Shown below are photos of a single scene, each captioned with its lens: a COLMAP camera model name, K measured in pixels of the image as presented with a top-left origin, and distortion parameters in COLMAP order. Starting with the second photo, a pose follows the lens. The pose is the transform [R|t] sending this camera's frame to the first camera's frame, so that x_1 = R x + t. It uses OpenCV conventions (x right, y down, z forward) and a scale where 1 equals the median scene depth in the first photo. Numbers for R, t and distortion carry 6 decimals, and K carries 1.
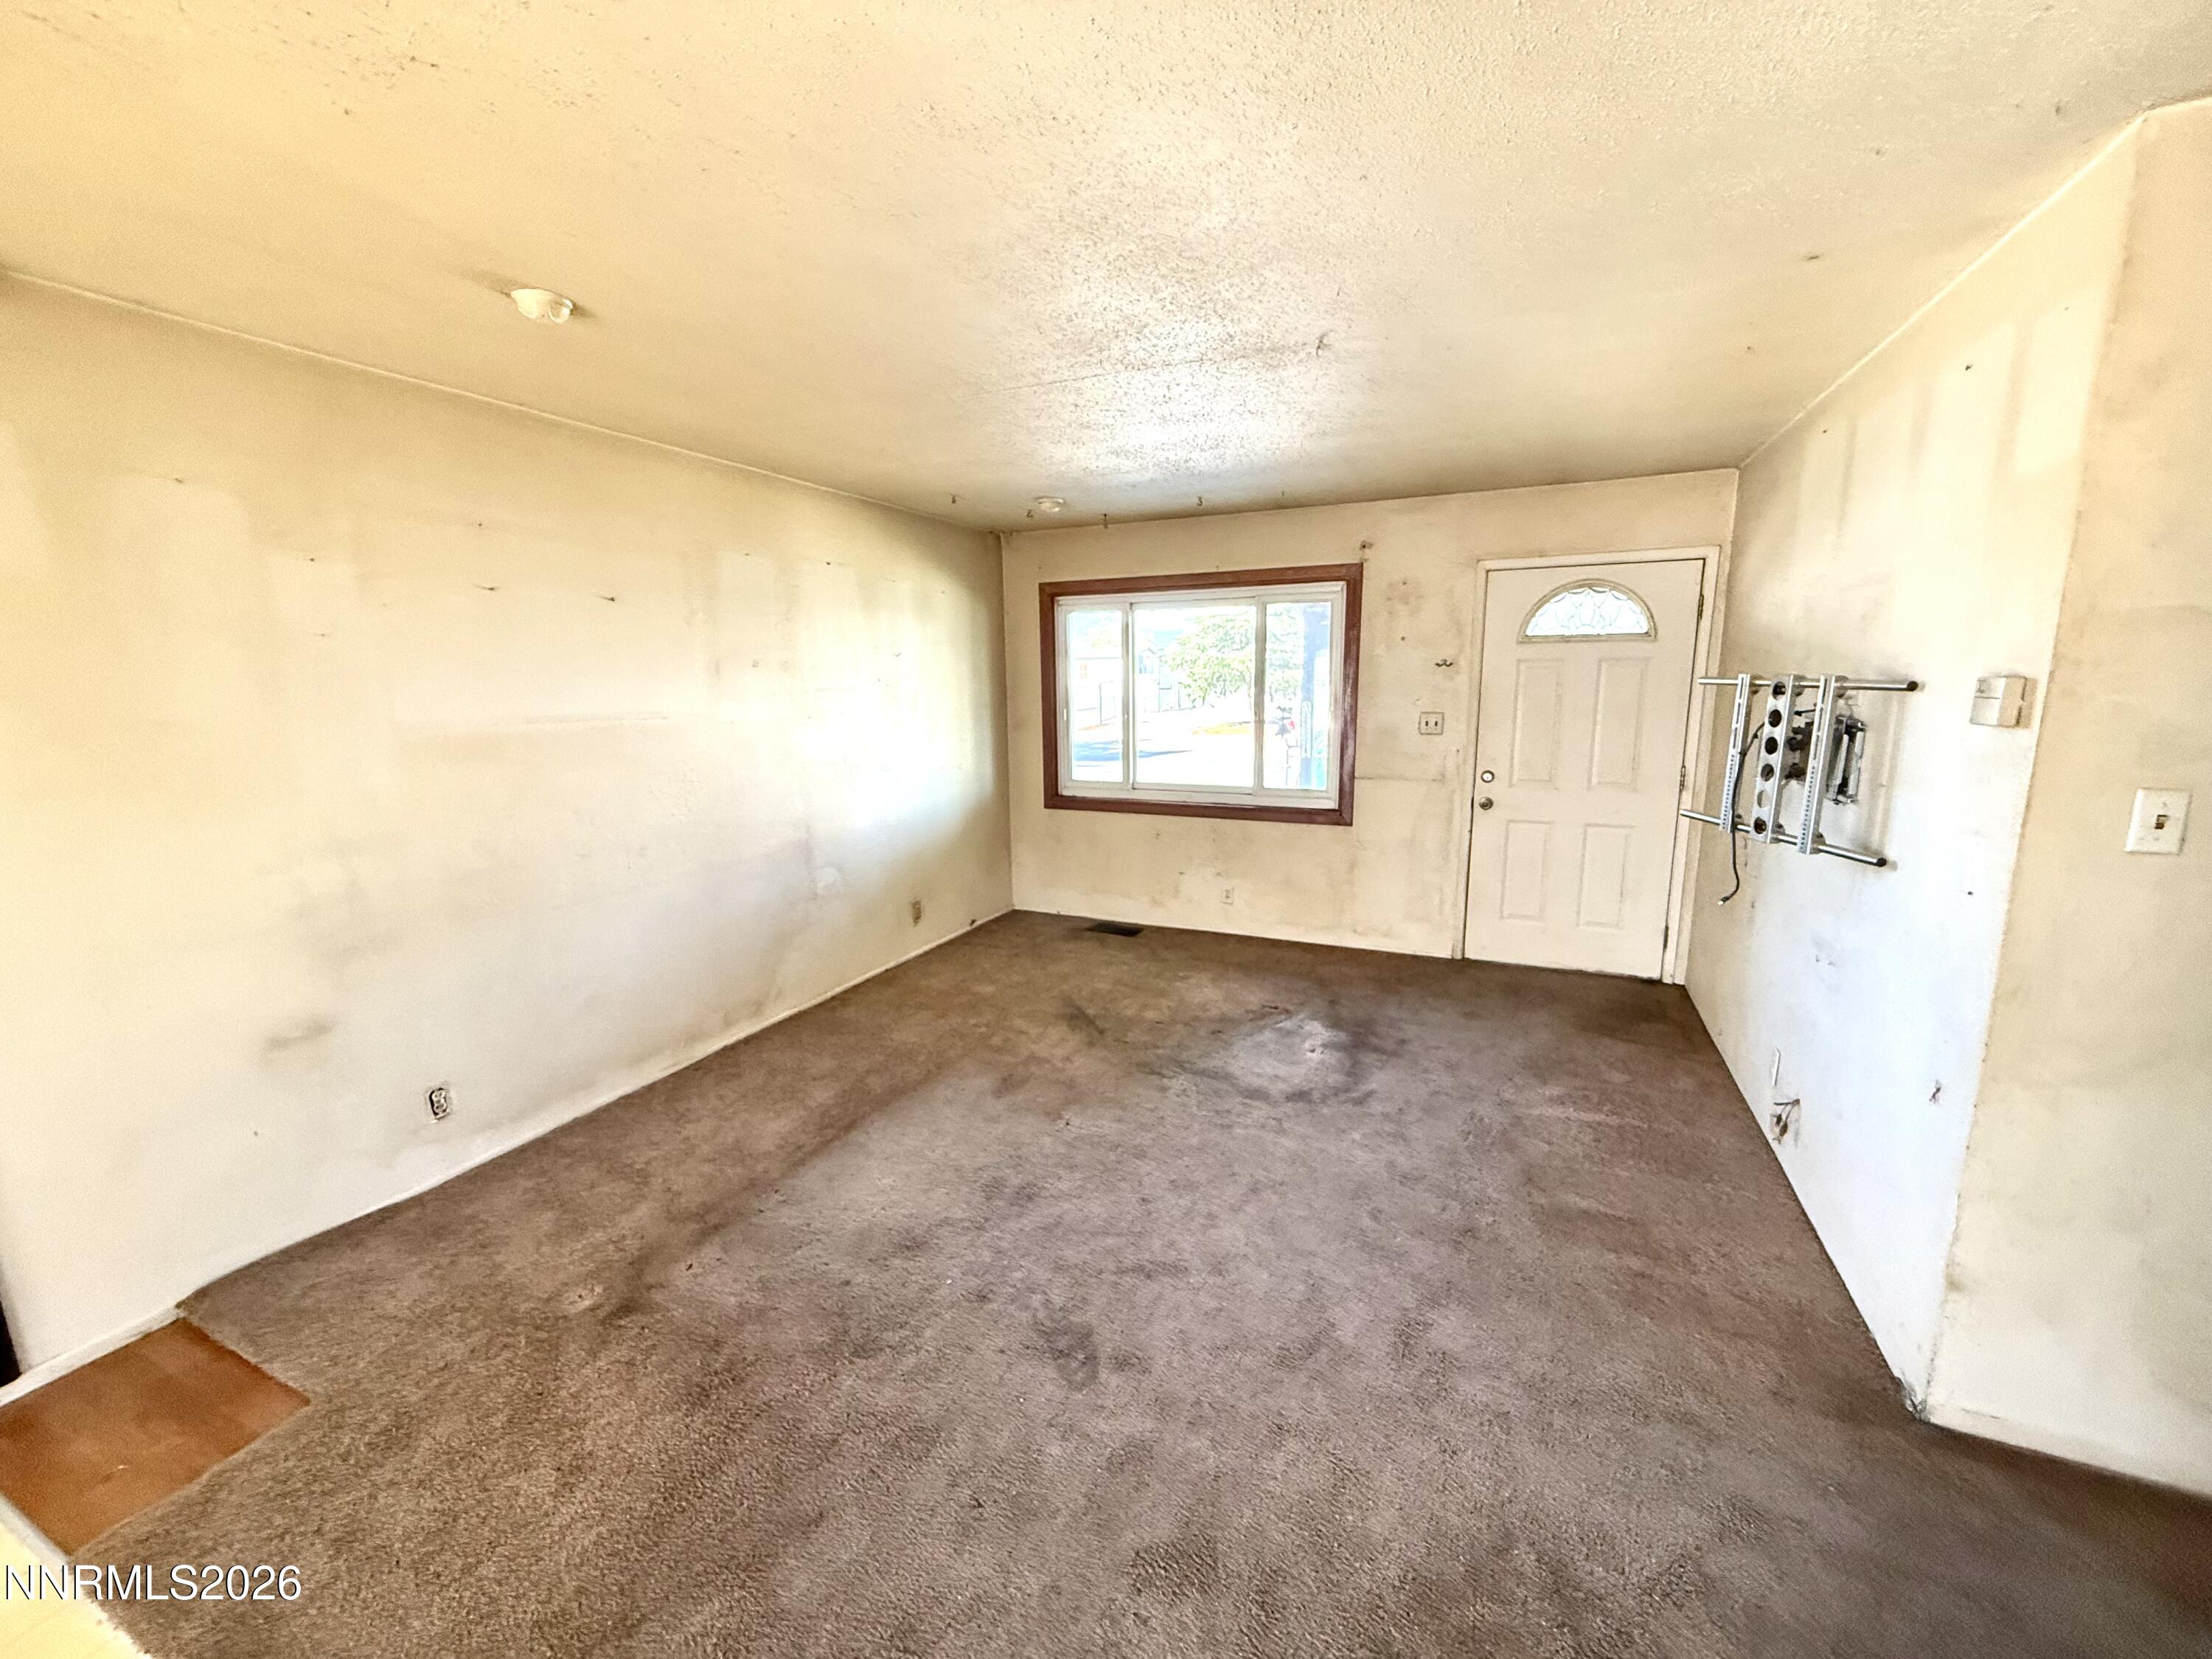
lens RADIAL K [[881.1, 0, 1102.4], [0, 881.1, 826.7], [0, 0, 1]] dist [0.001334, -0.000130]
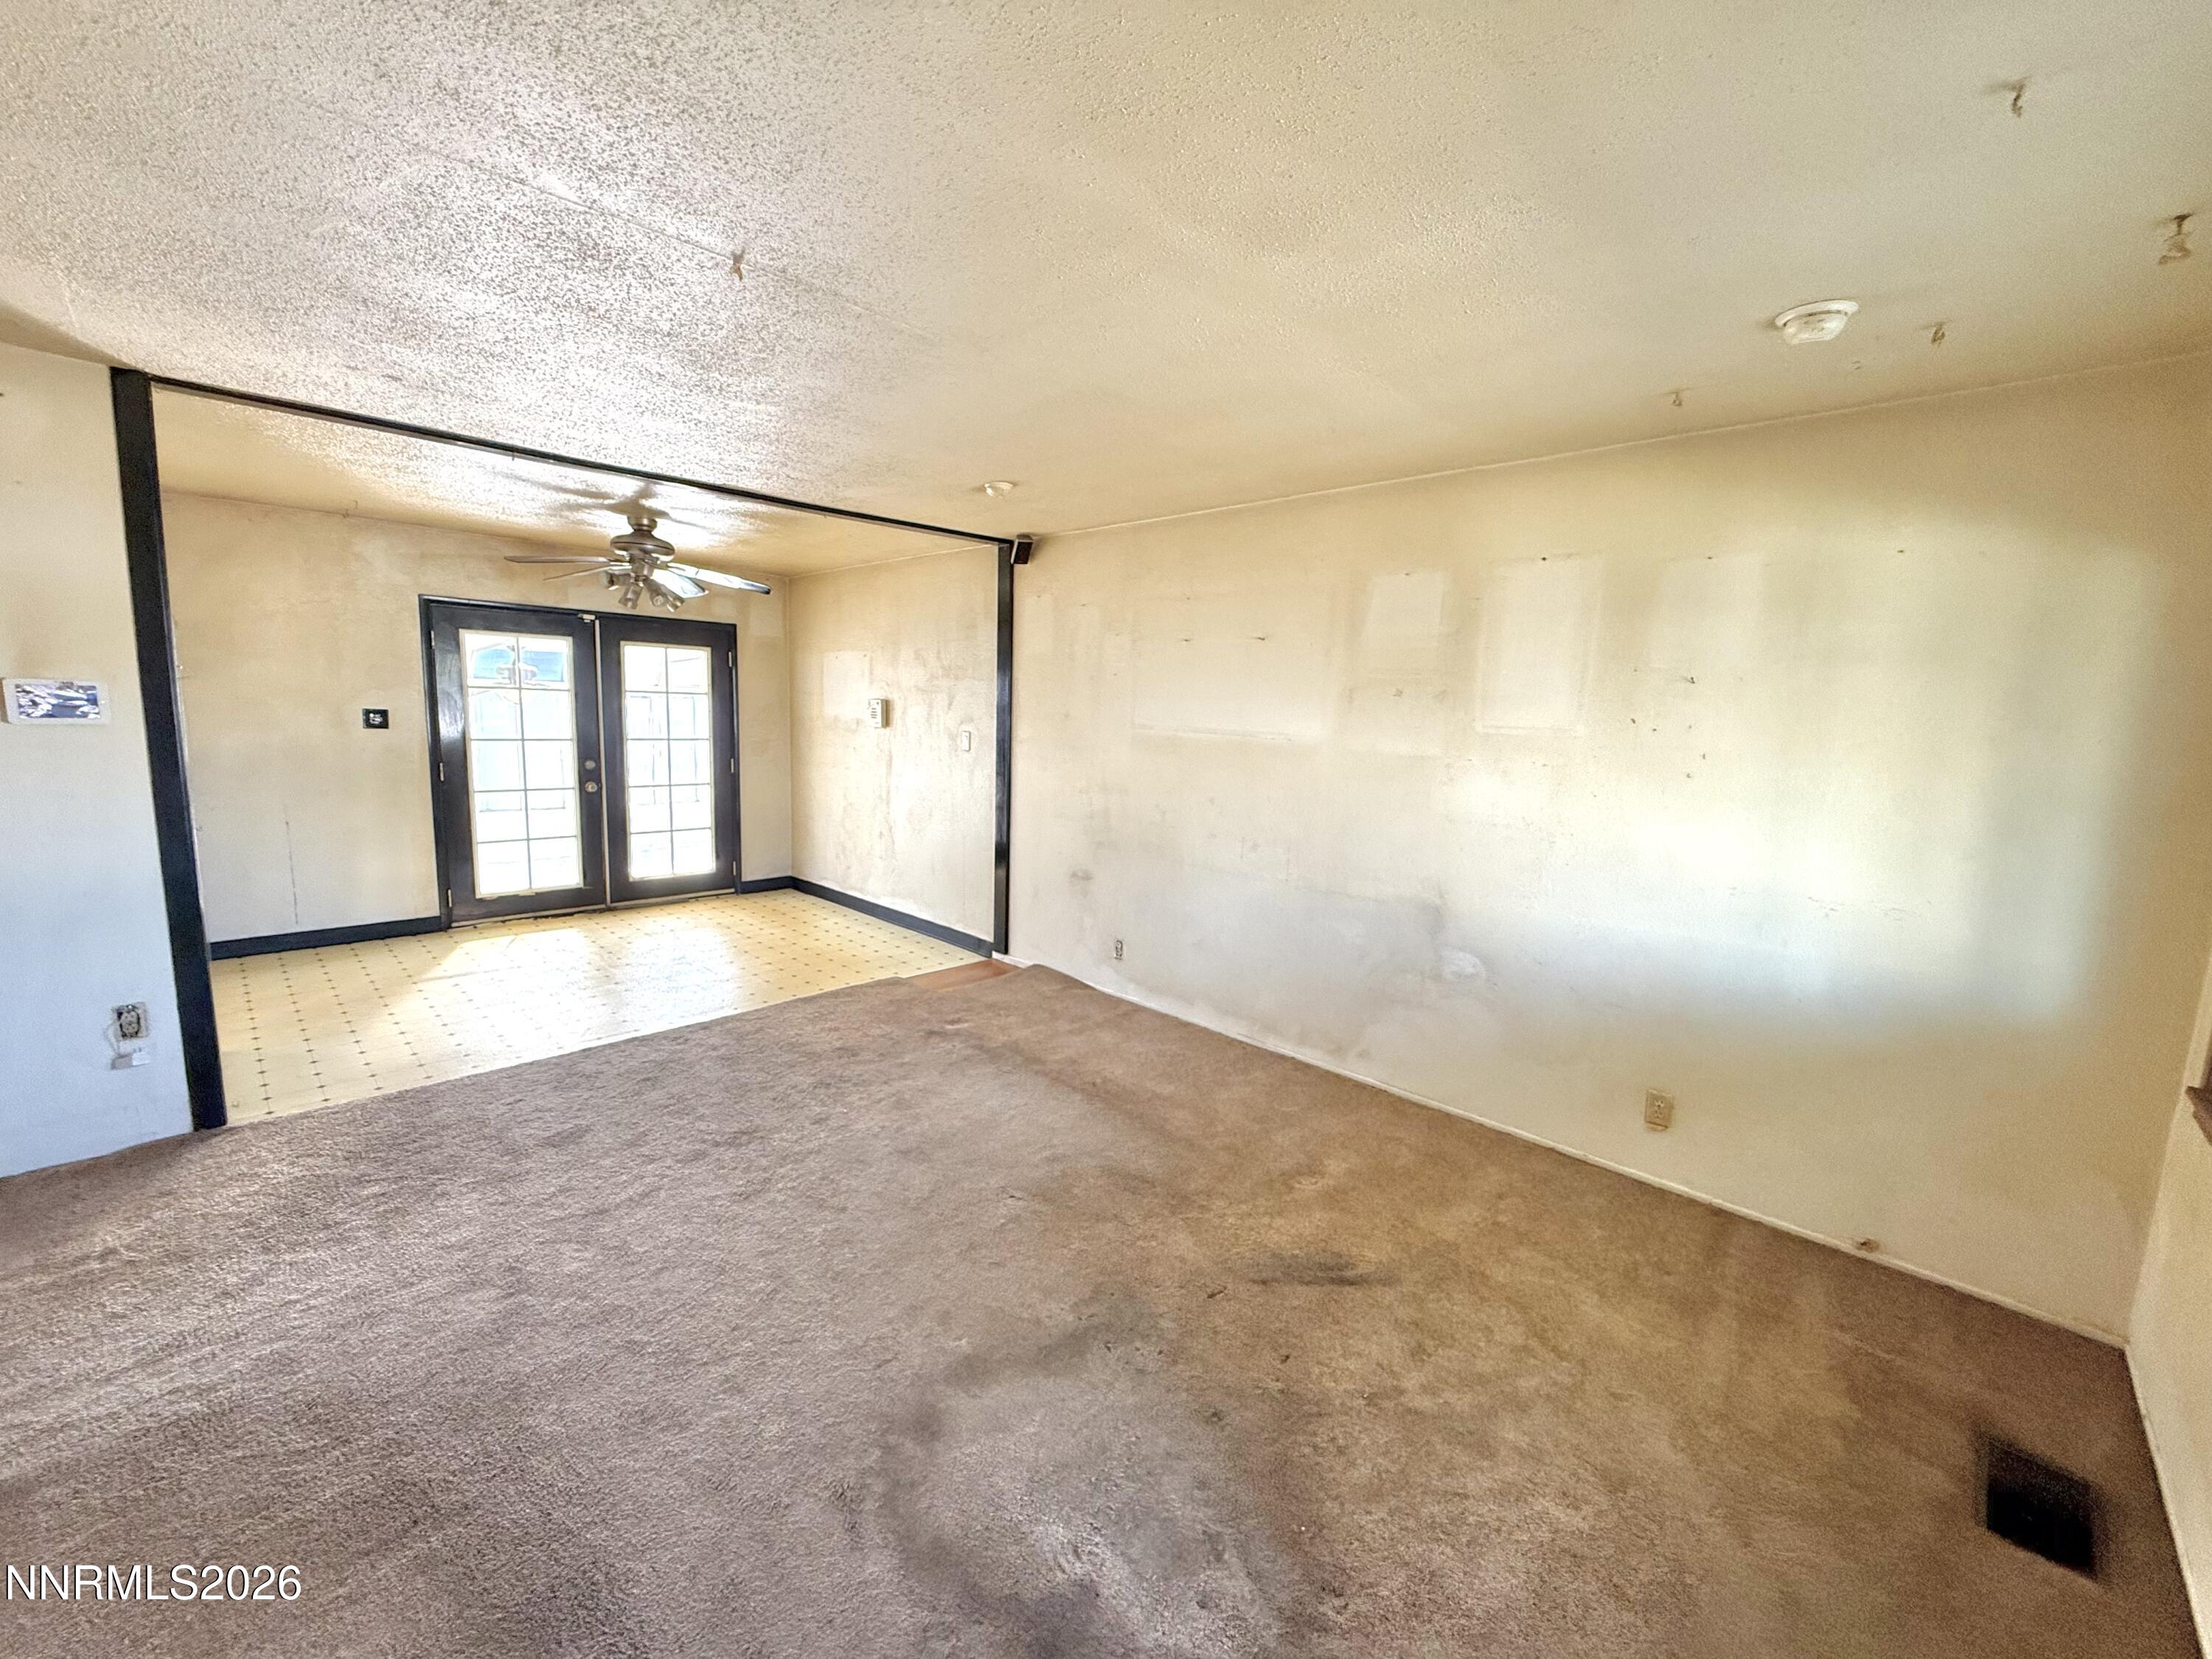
lens RADIAL K [[881.1, 0, 1098.9], [0, 881.1, 827.0], [0, 0, 1]] dist [0.001334, -0.000130]
pose [[-0.337935, 0.125454, -0.932771, 0.642979], [-0.194216, 0.960450, 0.199539, -0.192072], [0.920913, 0.248591, -0.300204, 1.135096]]
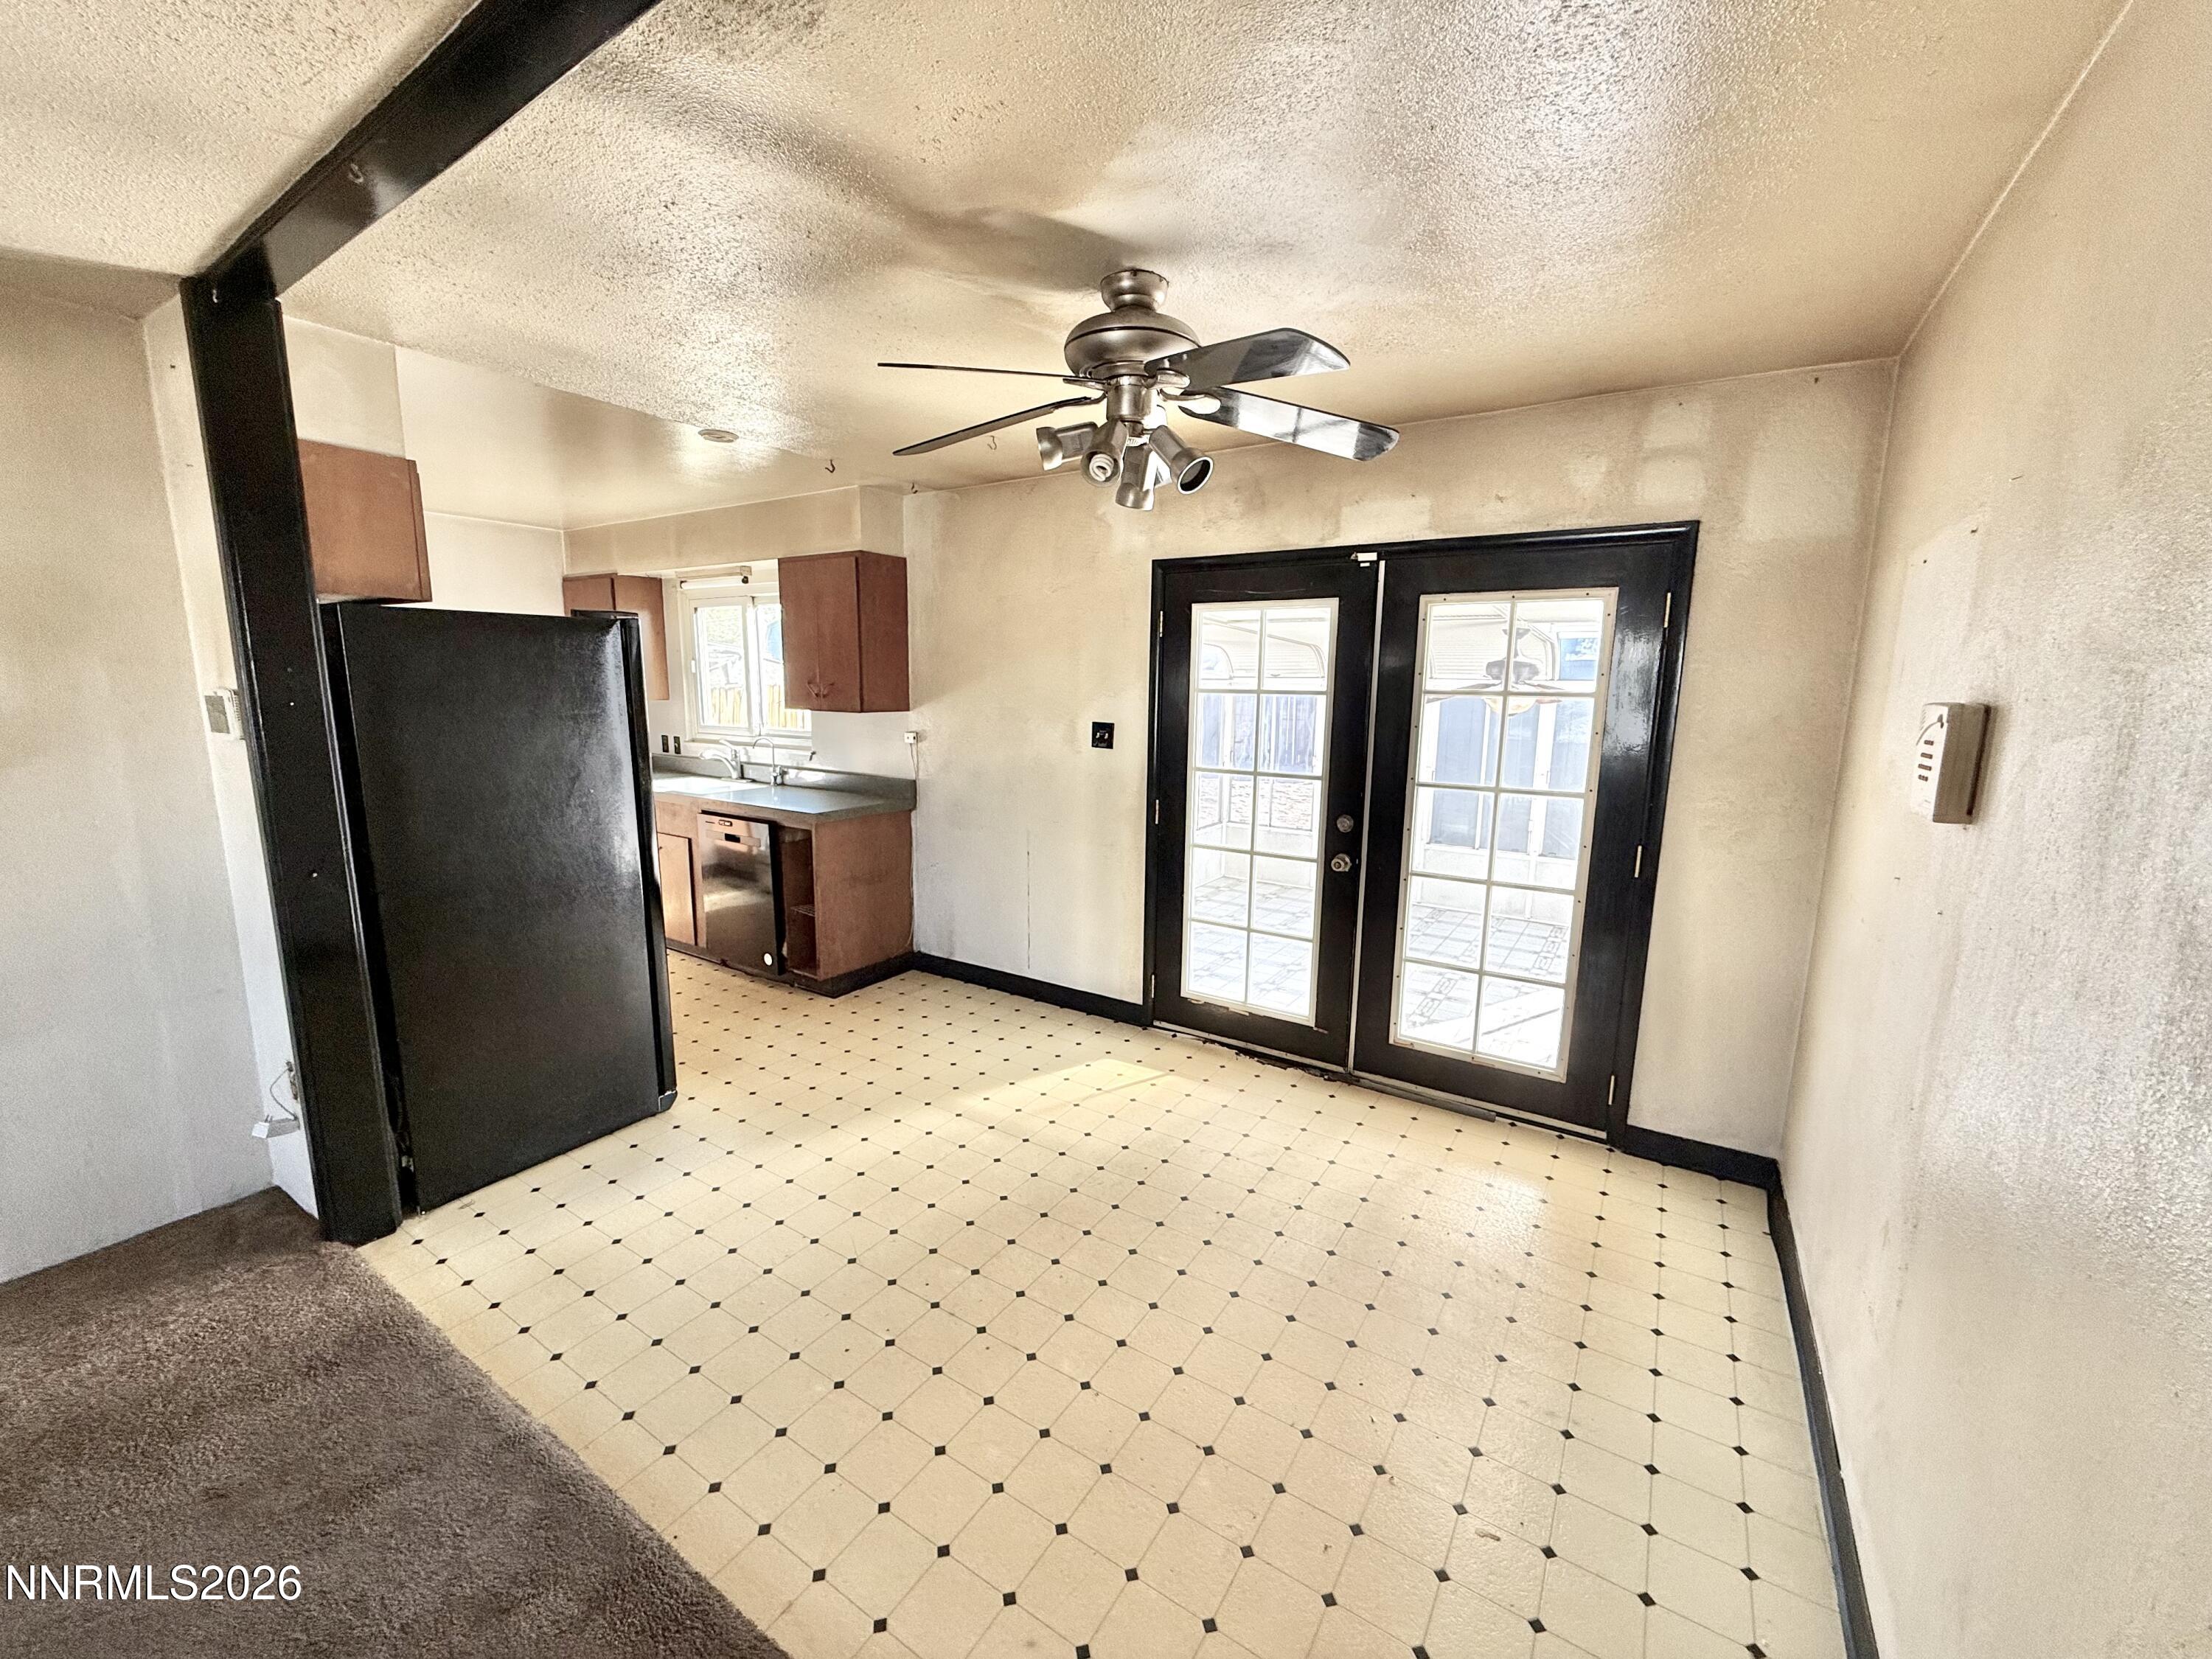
lens RADIAL K [[881.1, 0, 1108.9], [0, 881.1, 836.3], [0, 0, 1]] dist [0.001334, -0.000130]
pose [[-0.990155, -0.025940, 0.137551, -0.542941], [0.022430, 0.940576, 0.338842, -0.093211], [-0.138167, 0.338591, -0.930734, 0.608891]]
